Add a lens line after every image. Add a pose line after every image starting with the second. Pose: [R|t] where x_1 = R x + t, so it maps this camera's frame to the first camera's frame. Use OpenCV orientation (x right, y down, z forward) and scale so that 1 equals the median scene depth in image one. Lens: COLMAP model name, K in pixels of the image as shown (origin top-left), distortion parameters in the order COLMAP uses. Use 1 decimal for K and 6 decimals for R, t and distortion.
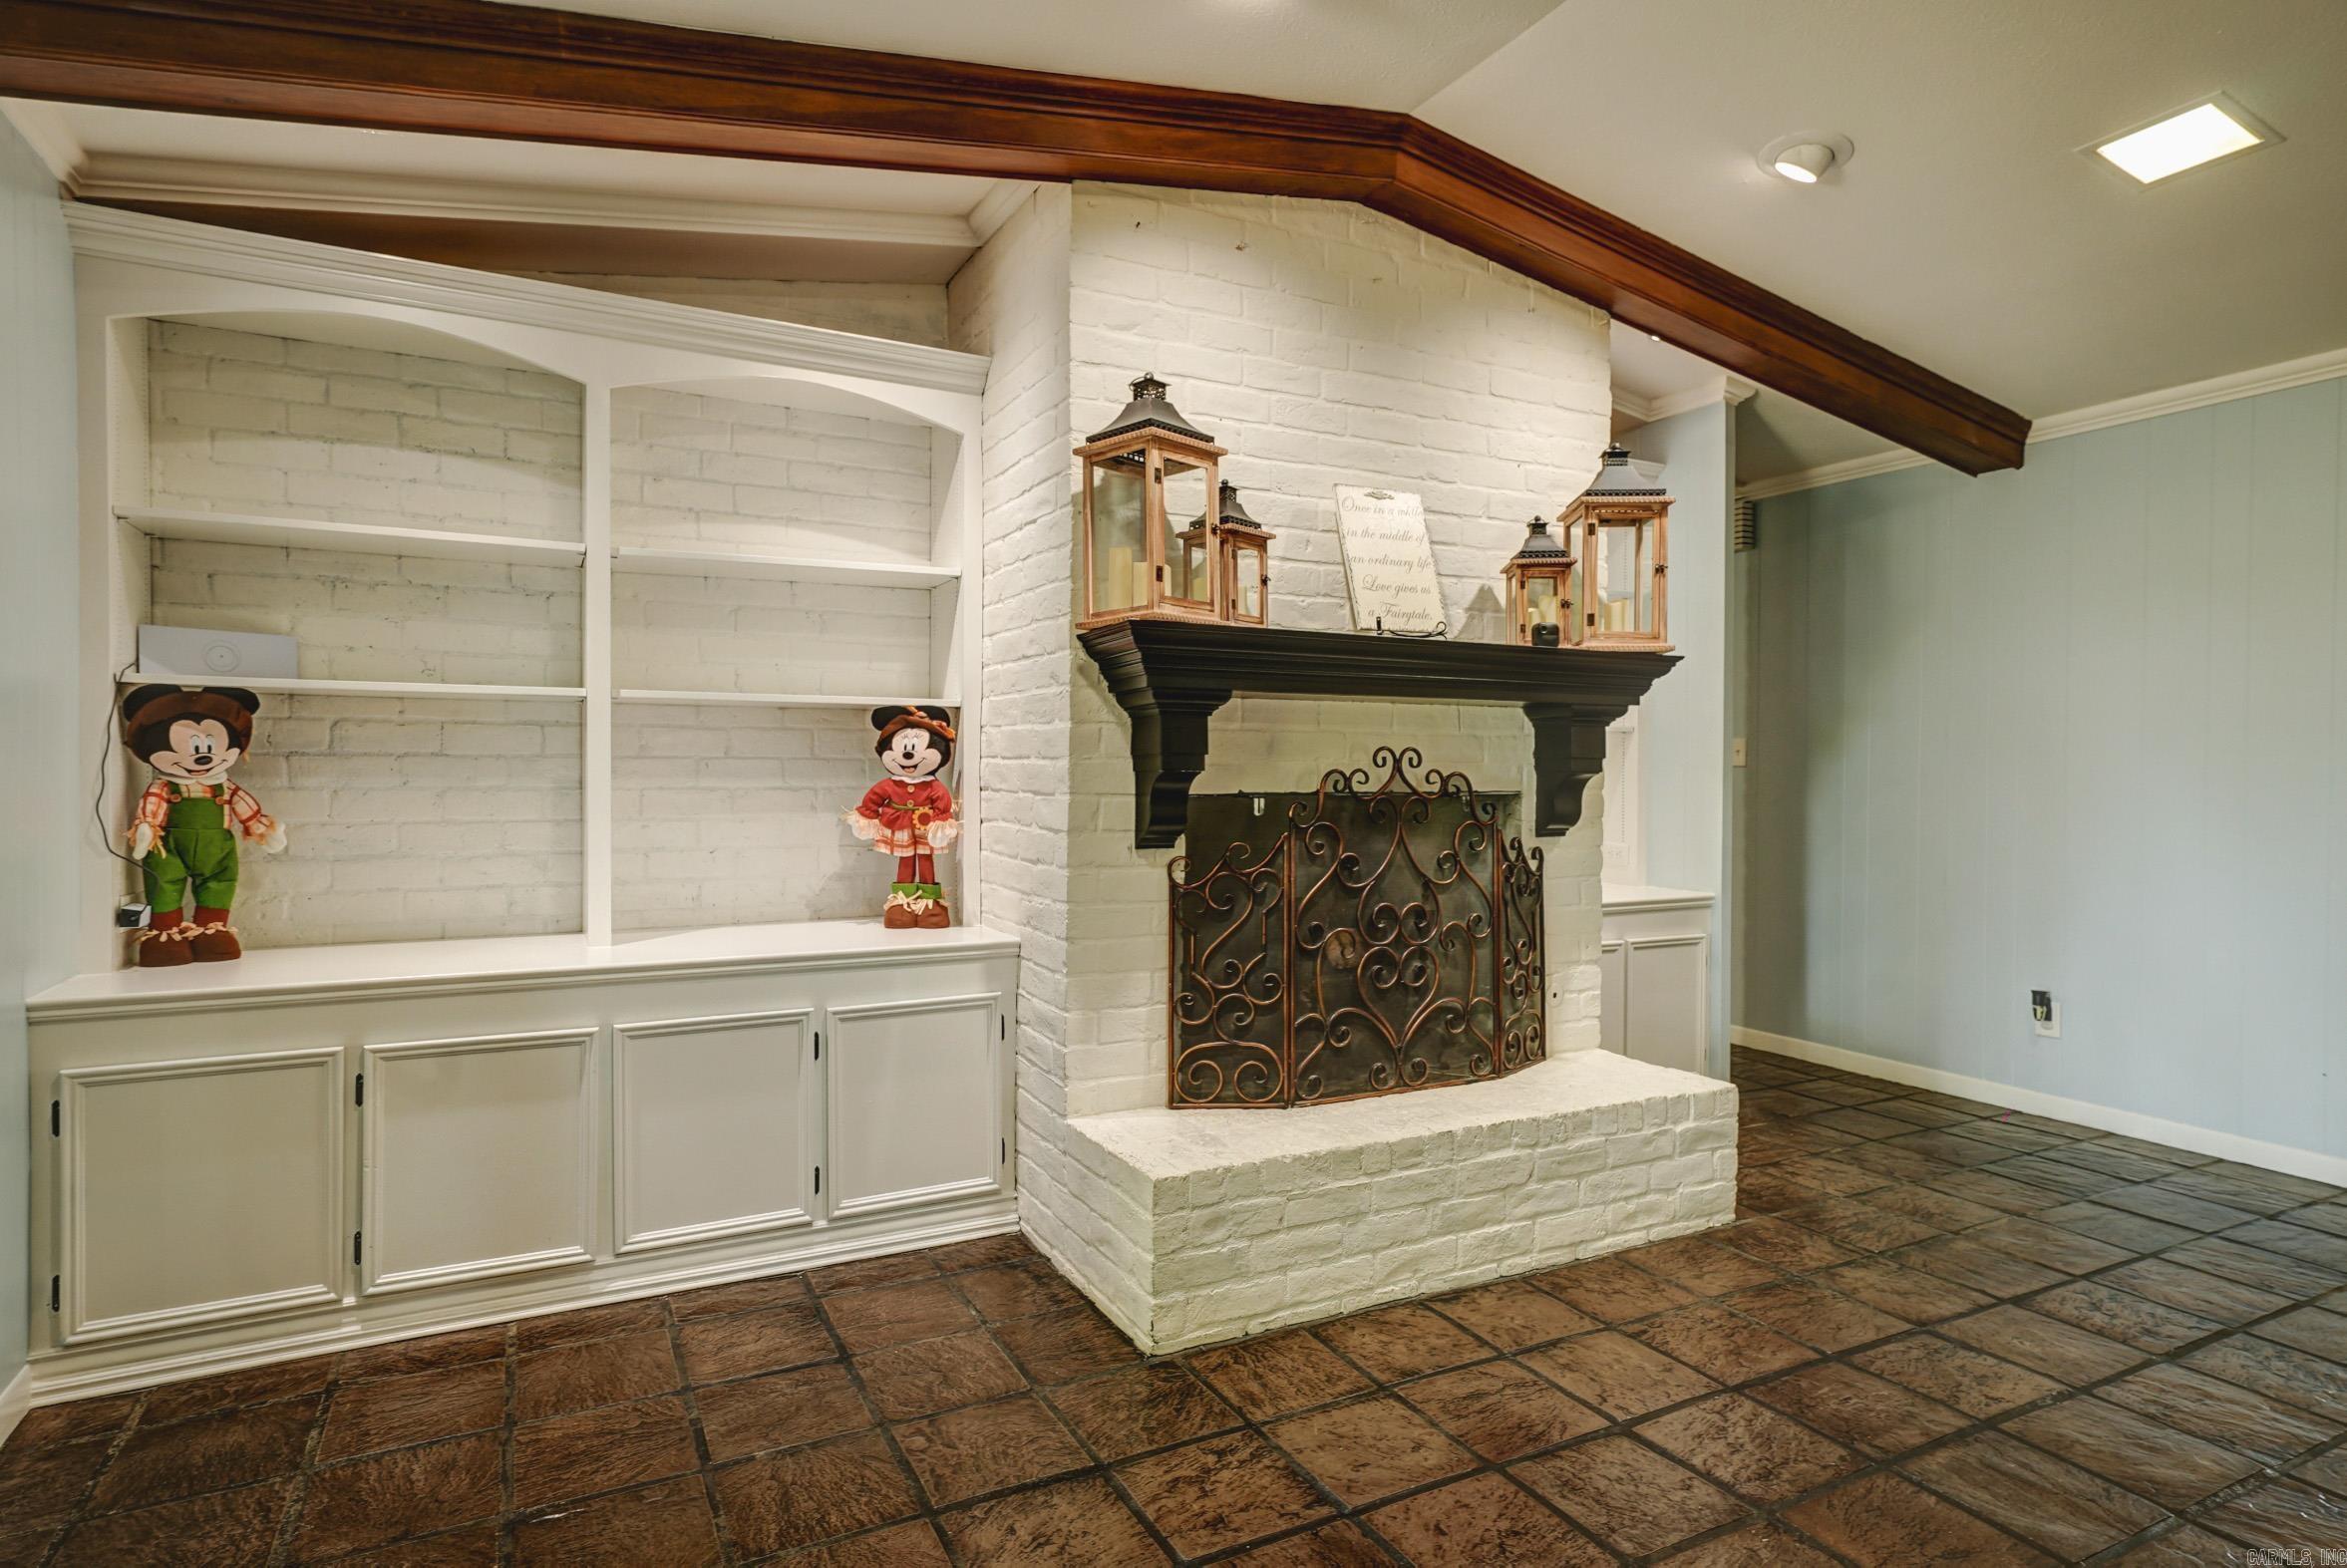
lens RADIAL K [[1273.6, 0, 1167.0], [0, 1273.6, 784.4], [0, 0, 1]] dist [-0.027143, 0.002094]
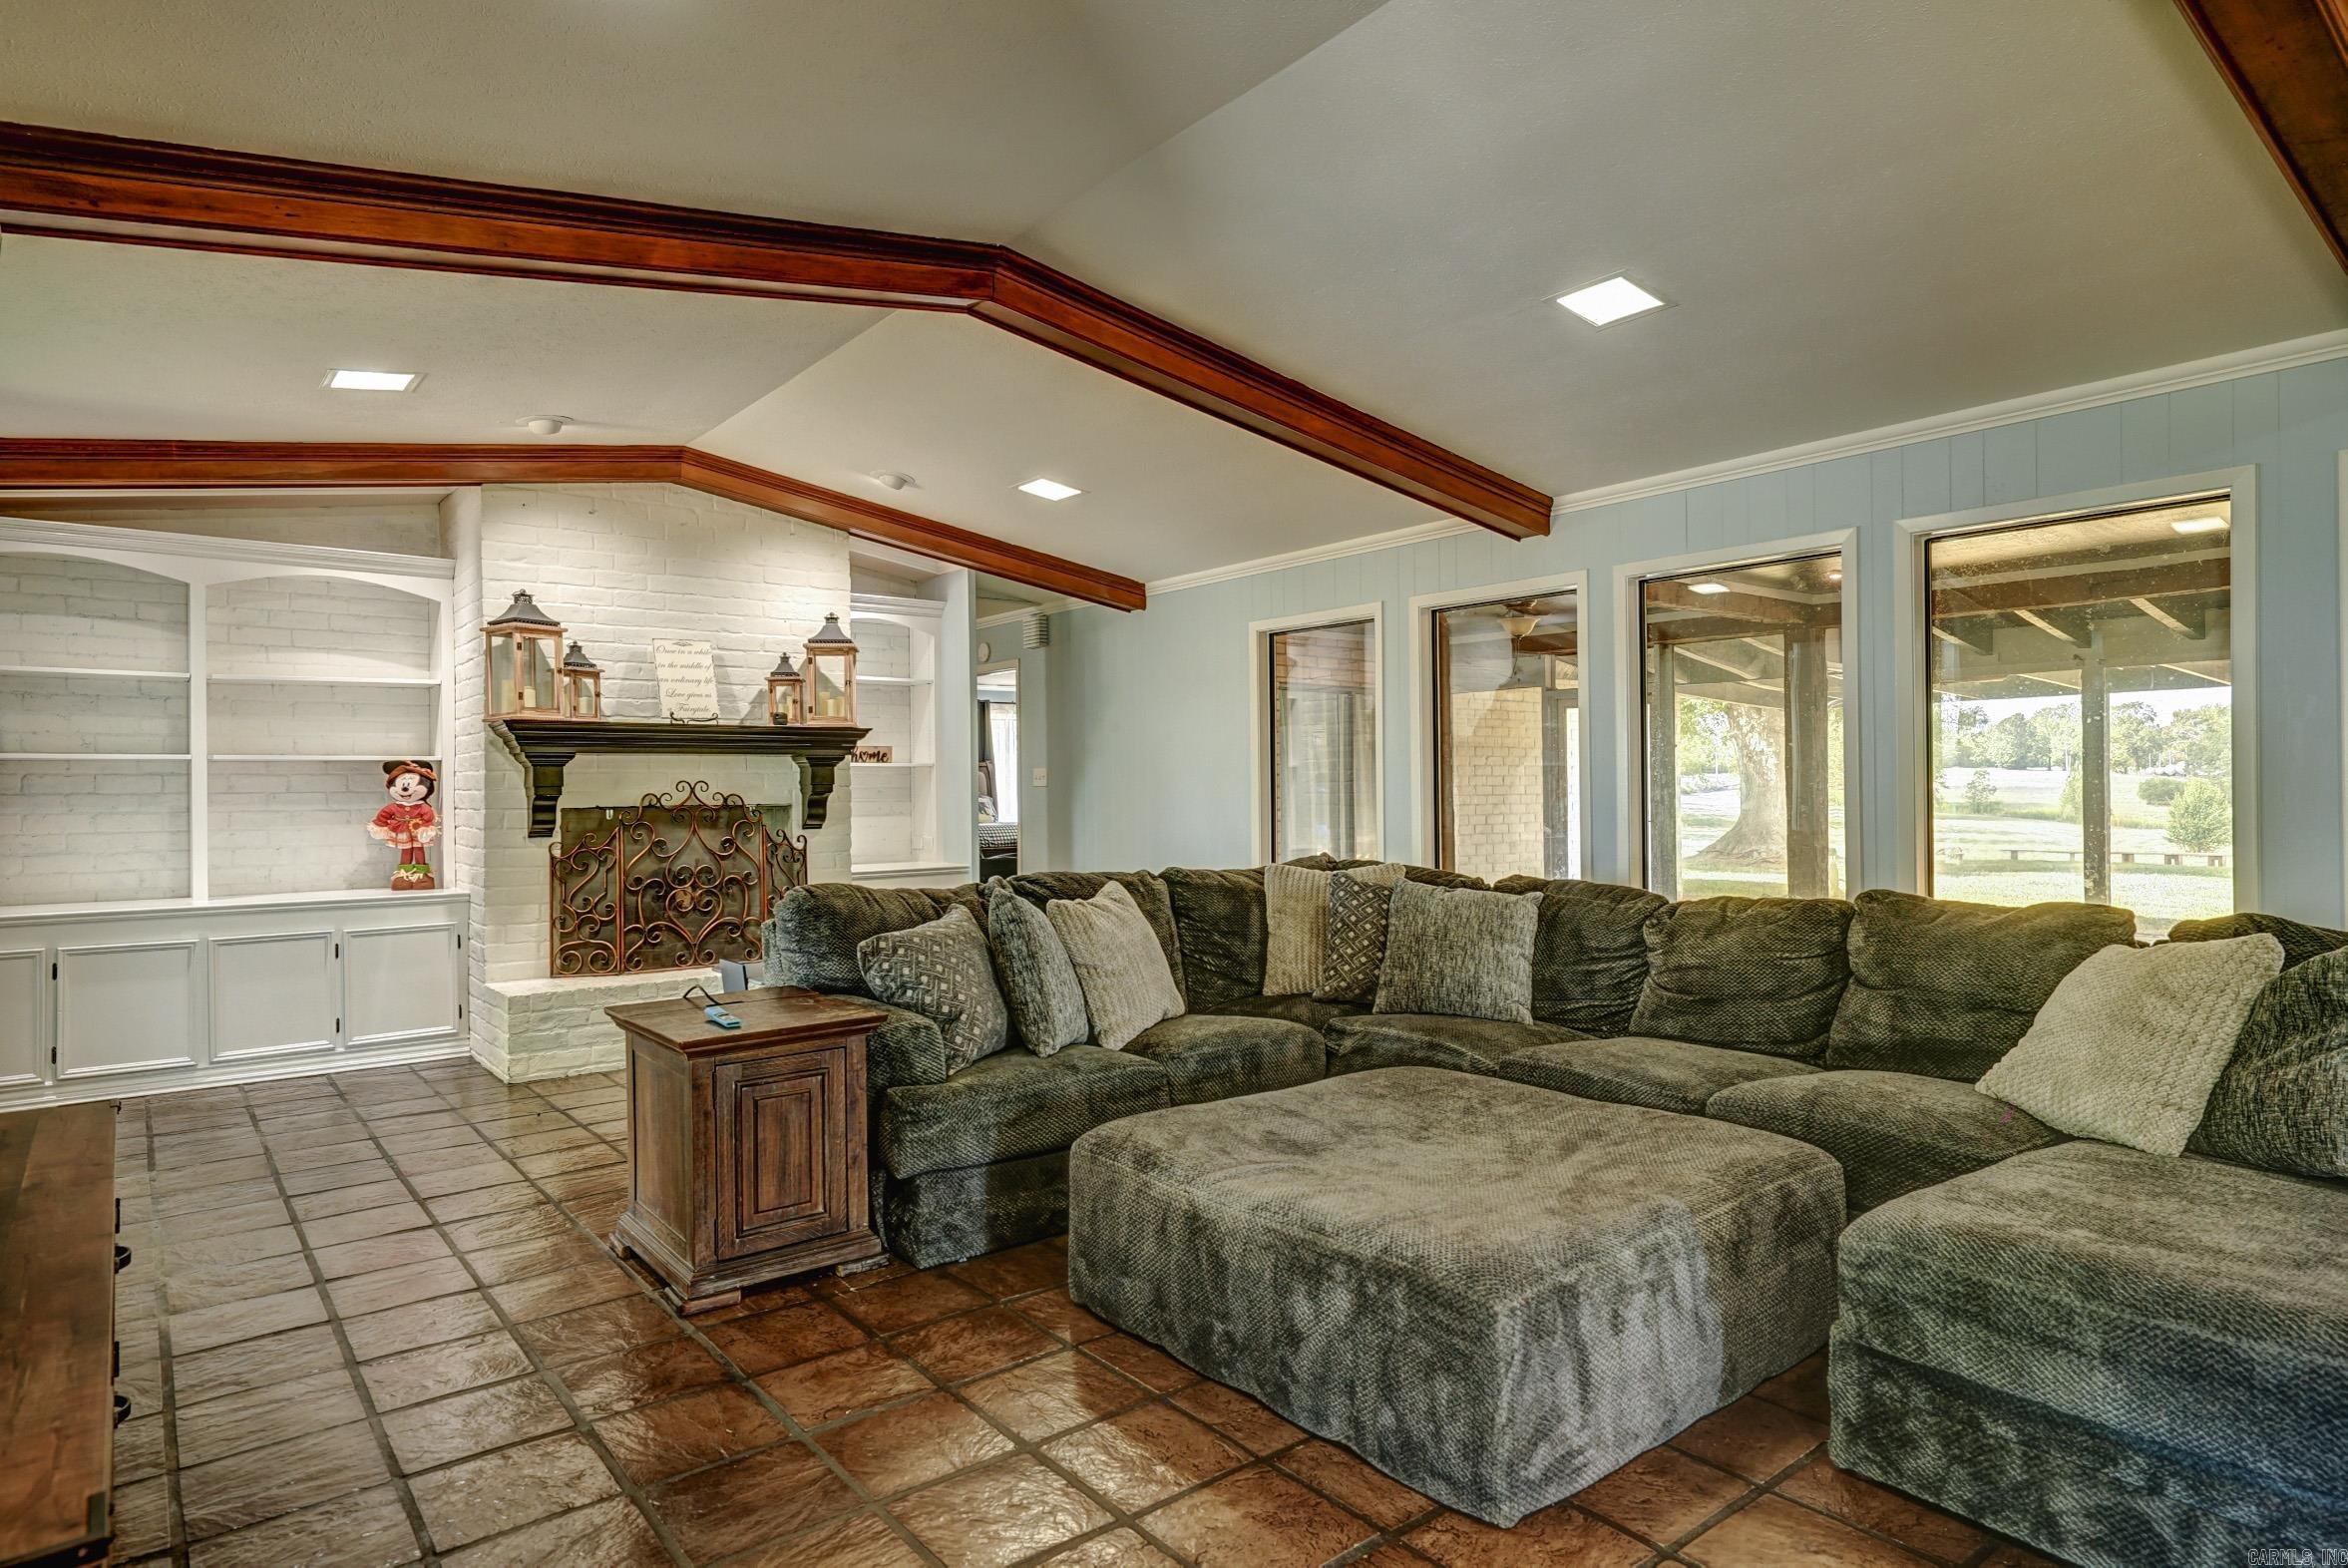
lens RADIAL K [[1249.2, 0, 1190.3], [0, 1249.2, 781.8], [0, 0, 1]] dist [-0.031351, 0.003237]
pose [[0.969557, -0.015273, 0.244388, 0.445735], [0.019967, 0.999660, -0.016741, 0.017109], [-0.244050, 0.021111, 0.969533, -0.934959]]
